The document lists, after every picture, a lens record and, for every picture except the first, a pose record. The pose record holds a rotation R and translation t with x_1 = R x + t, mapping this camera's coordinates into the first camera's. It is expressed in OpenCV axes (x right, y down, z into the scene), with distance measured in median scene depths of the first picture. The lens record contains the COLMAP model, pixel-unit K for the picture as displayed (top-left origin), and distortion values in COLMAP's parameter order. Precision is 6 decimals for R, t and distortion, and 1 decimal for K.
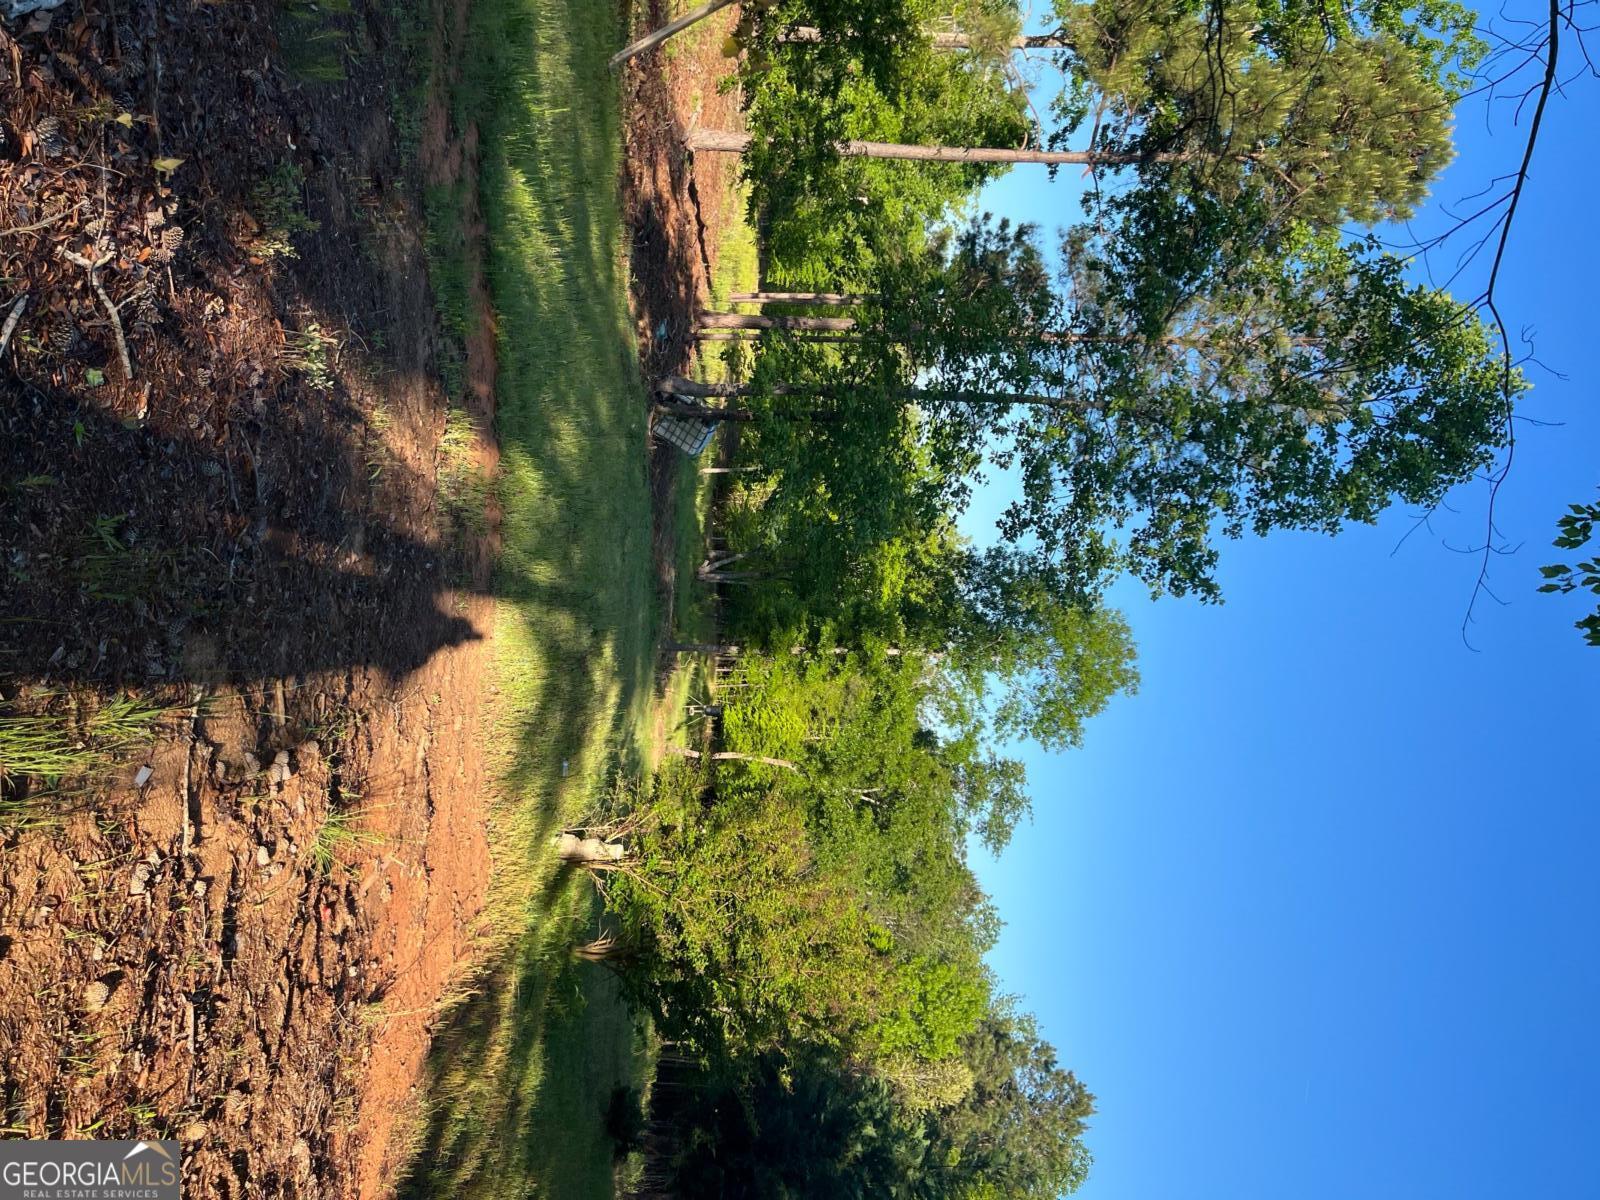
lens RADIAL K [[1201.0, 0, 783.5], [0, 1201.0, 582.9], [0, 0, 1]] dist [0.081308, -0.103639]
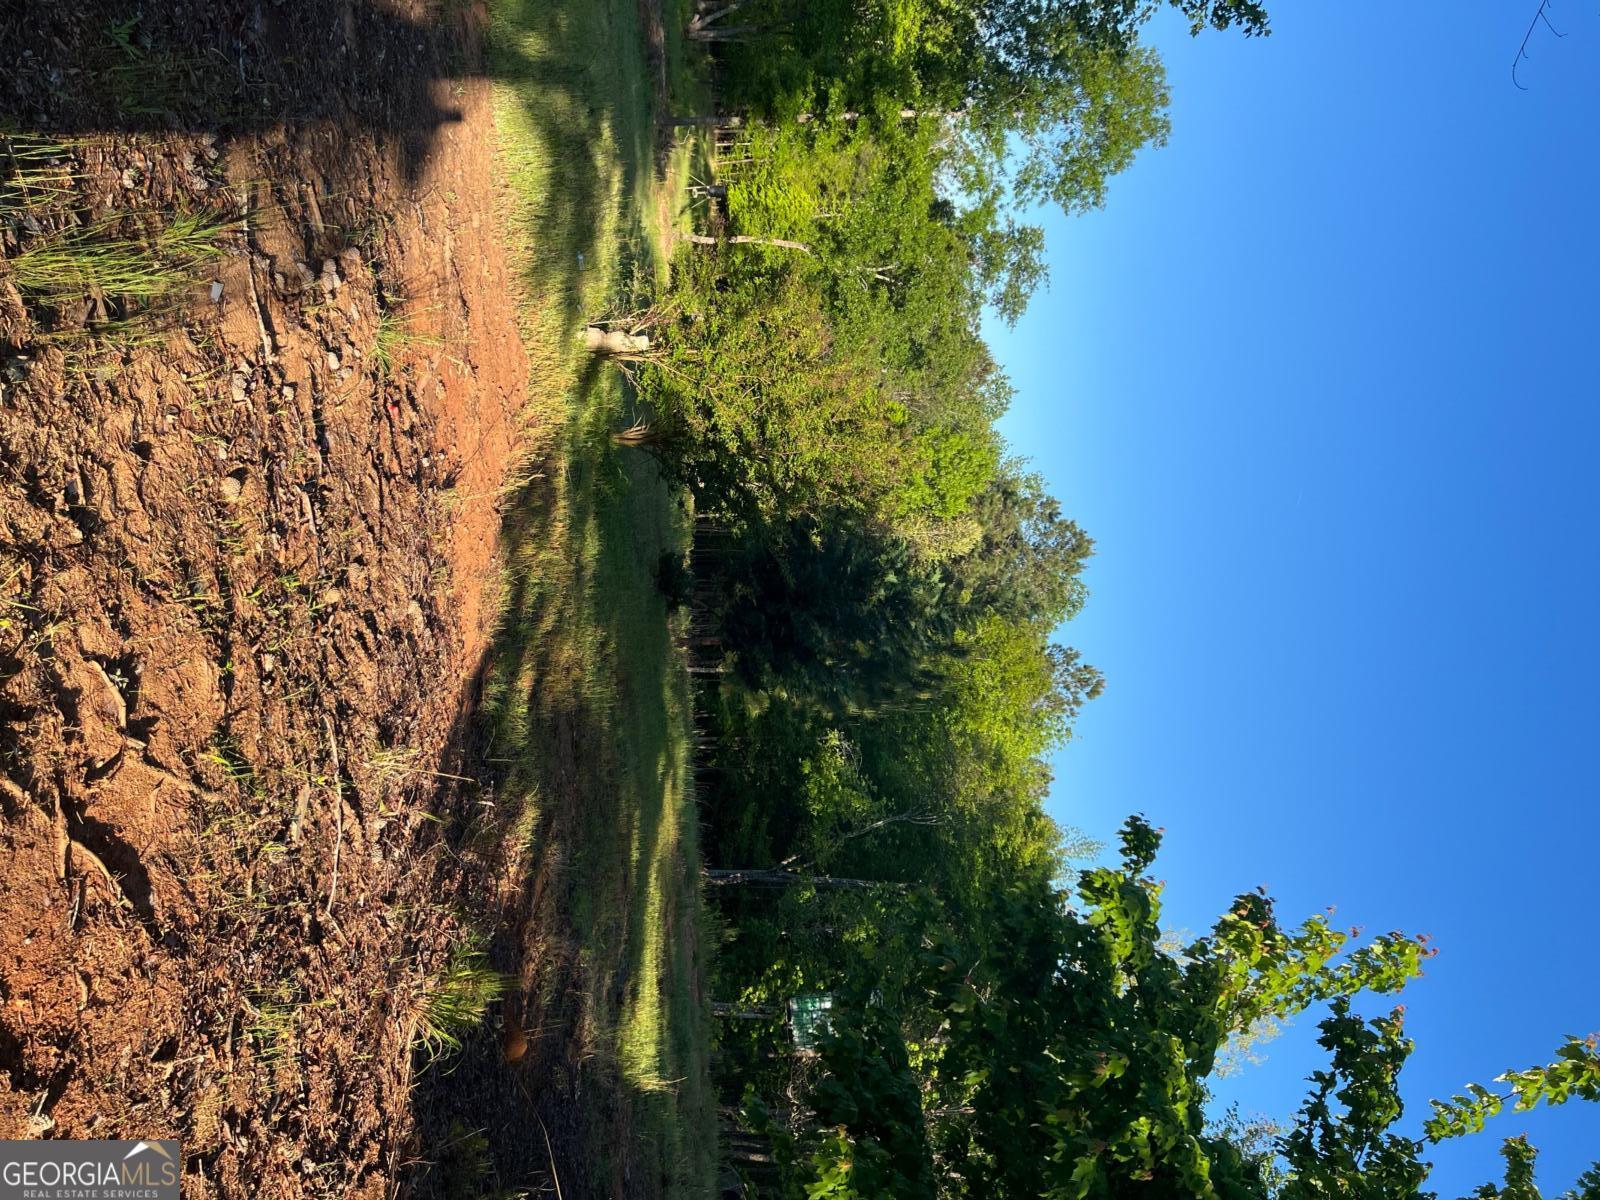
lens RADIAL K [[1201.0, 0, 783.5], [0, 1201.0, 582.9], [0, 0, 1]] dist [0.081308, -0.103639]
pose [[0.998602, -0.048225, -0.021660, -0.004660], [0.052866, 0.911015, 0.408971, -0.002688], [0.000010, -0.409545, 0.912290, -0.010353]]
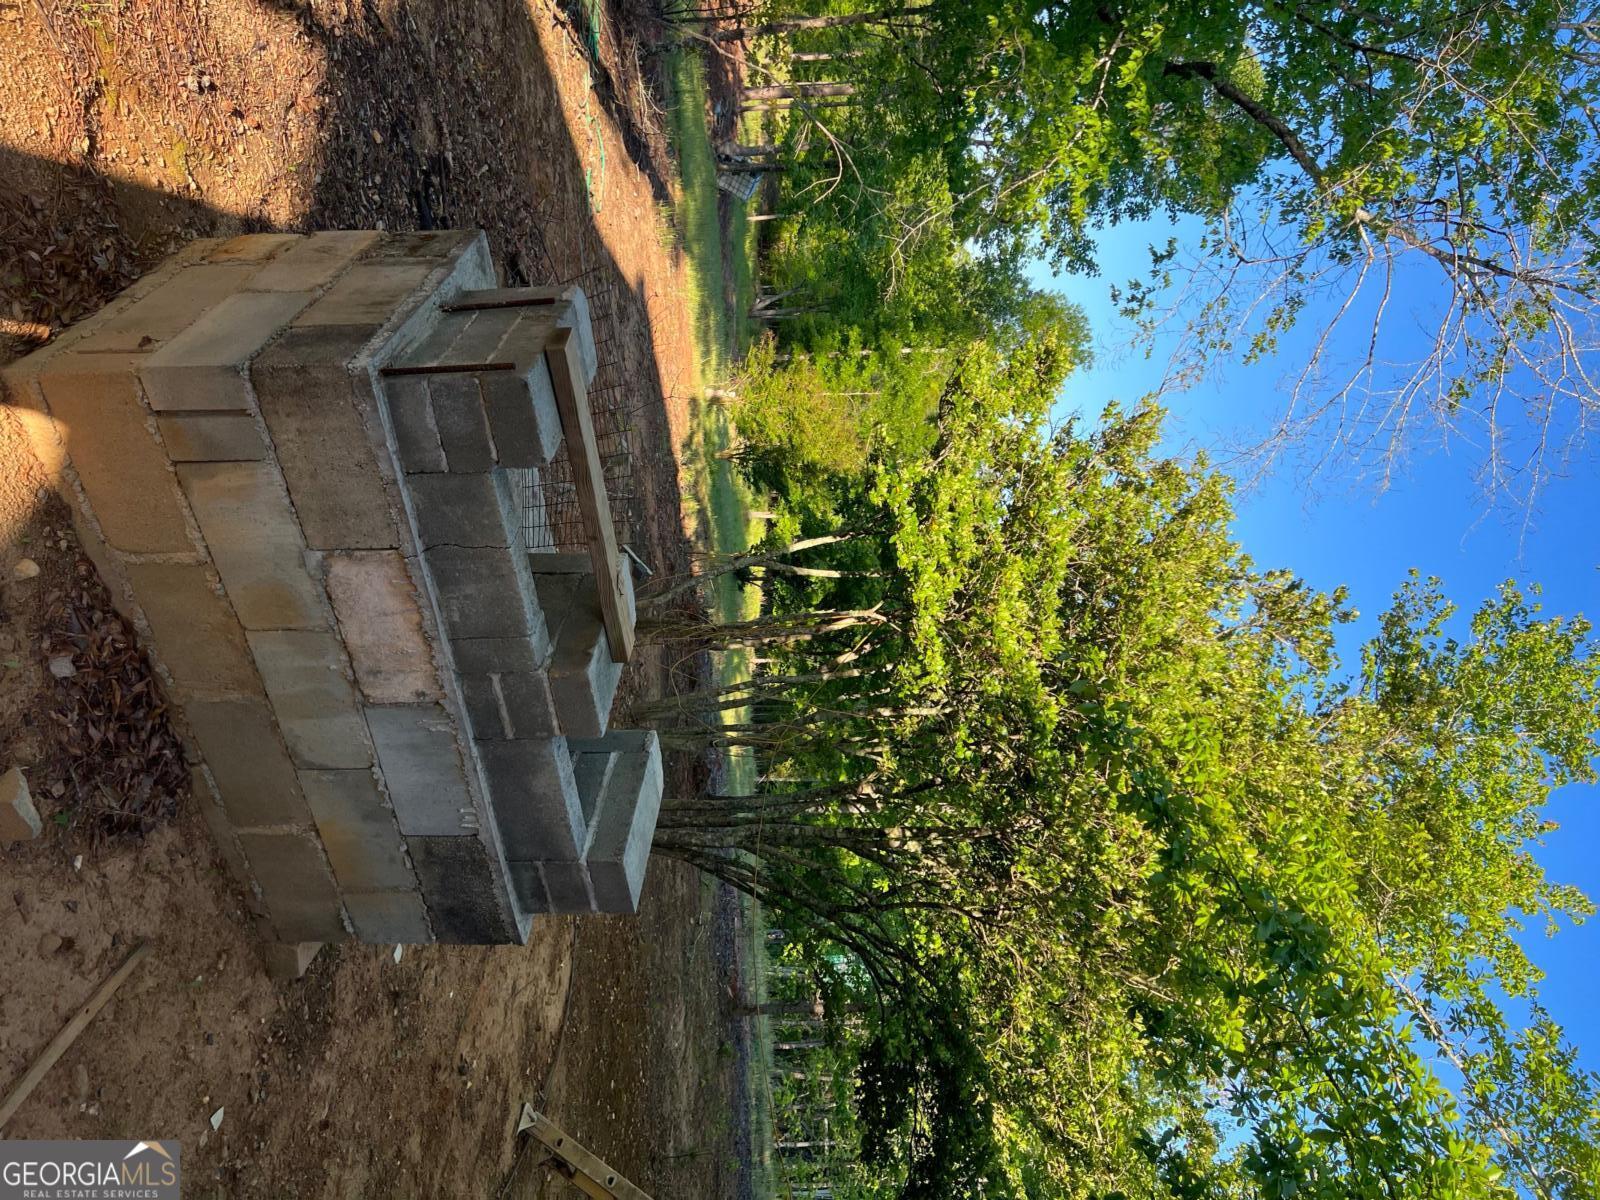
lens RADIAL K [[1201.0, 0, 783.5], [0, 1201.0, 582.9], [0, 0, 1]] dist [0.081308, -0.103639]
pose [[0.997257, -0.051038, -0.053608, 0.042565], [0.060490, 0.979357, 0.192876, 0.120852], [0.042657, -0.195590, 0.979758, -0.918062]]
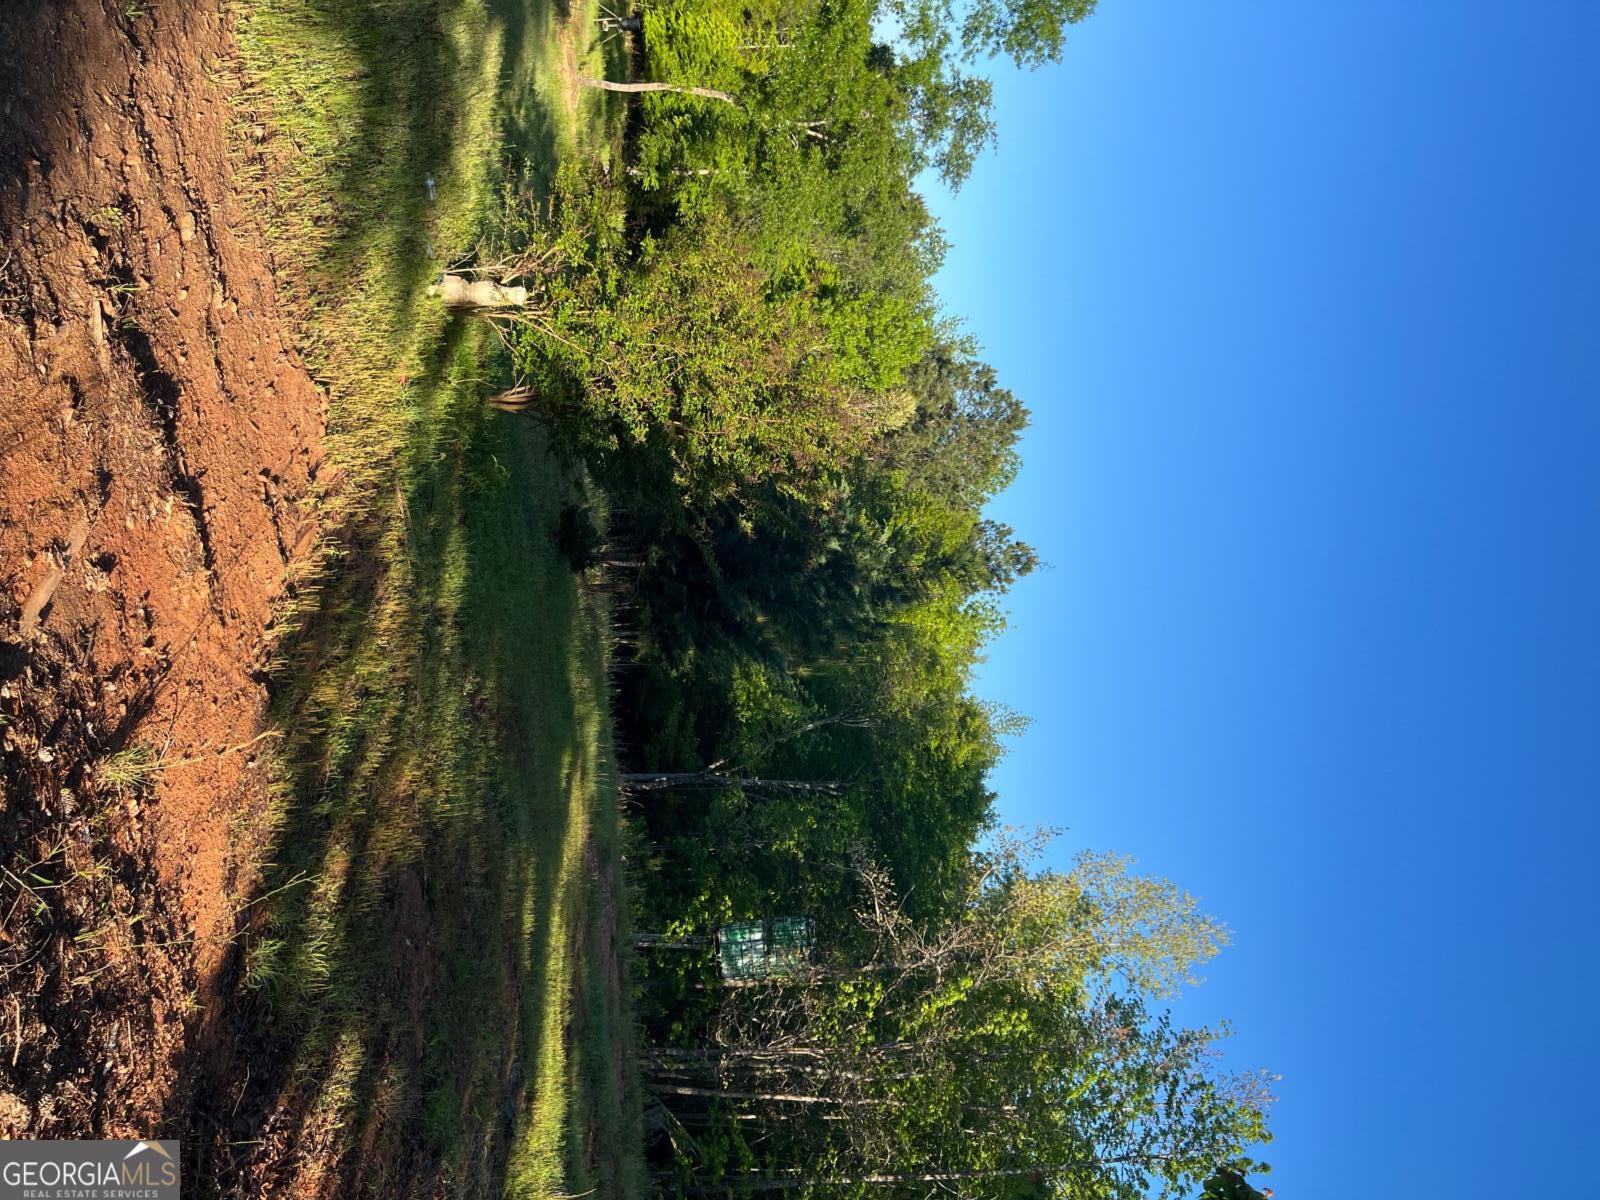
lens RADIAL K [[1237.6, 0, 787.3], [0, 1237.6, 615.5], [0, 0, 1]] dist [0.083503, -0.153867]
pose [[0.997990, -0.053298, 0.034292, -0.002034], [0.027290, 0.849737, 0.526499, -0.015545], [-0.057201, -0.524505, 0.849484, 0.139459]]
